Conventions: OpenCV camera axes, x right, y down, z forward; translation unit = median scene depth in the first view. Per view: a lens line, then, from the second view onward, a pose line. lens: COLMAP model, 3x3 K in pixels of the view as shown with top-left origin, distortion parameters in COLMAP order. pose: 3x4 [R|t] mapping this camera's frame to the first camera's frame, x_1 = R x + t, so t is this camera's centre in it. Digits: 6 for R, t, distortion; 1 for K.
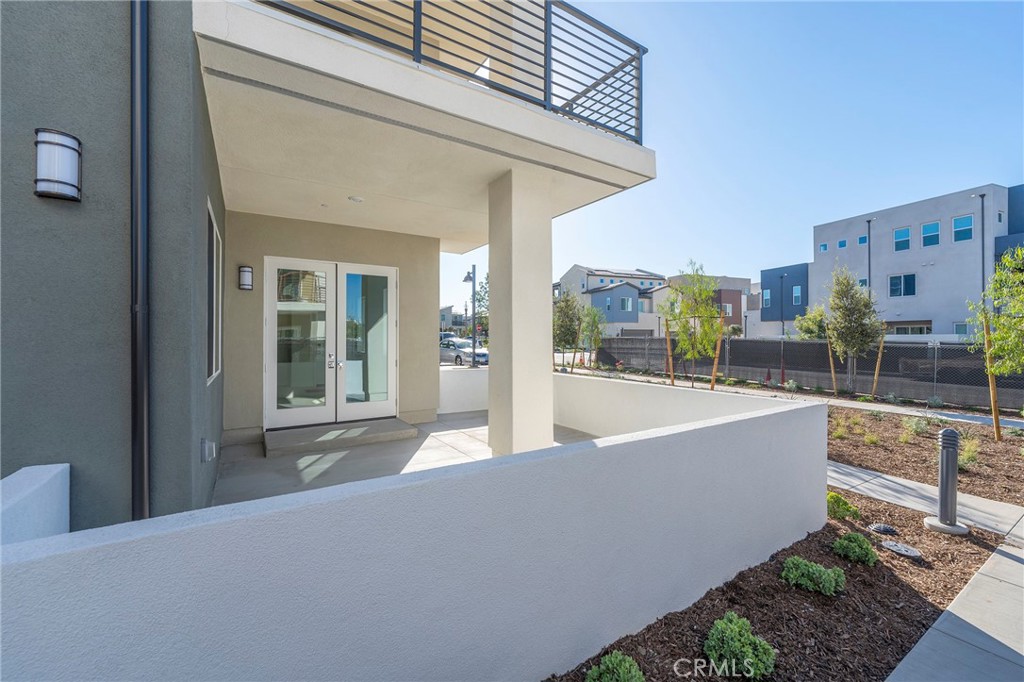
lens RADIAL K [[416.4, 0, 512.7], [0, 416.4, 340.8], [0, 0, 1]] dist [0.002961, -0.002108]
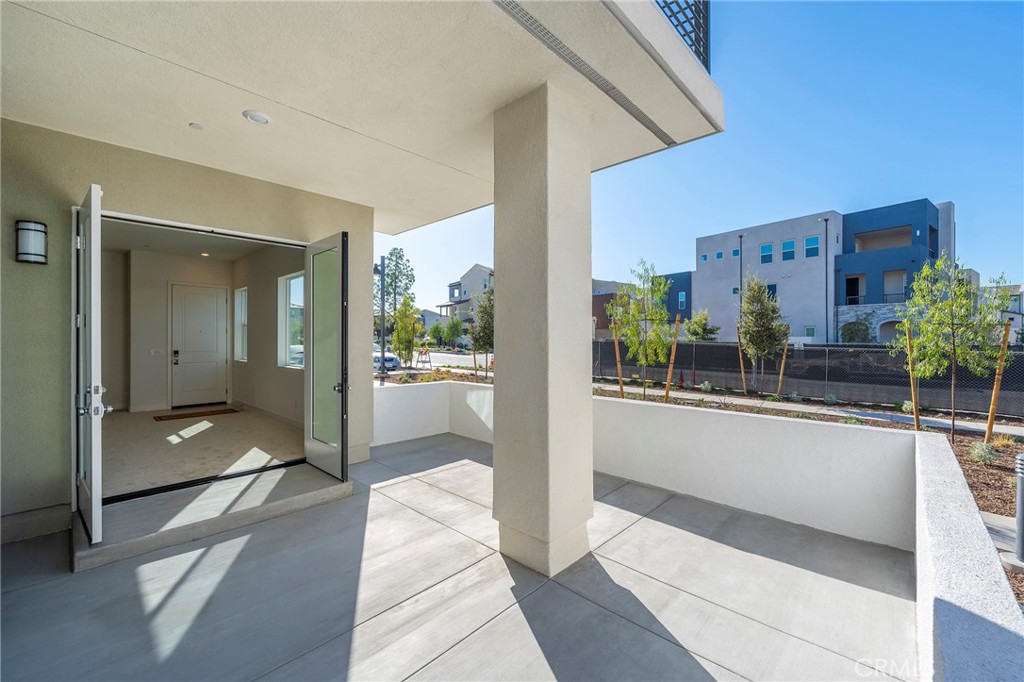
lens RADIAL K [[416.4, 0, 510.7], [0, 416.4, 339.9], [0, 0, 1]] dist [0.002961, -0.002108]
pose [[0.968763, -0.000527, 0.247987, -0.049922], [0.001242, 0.999996, -0.002728, -0.005514], [-0.247985, 0.002951, 0.968759, 0.095784]]
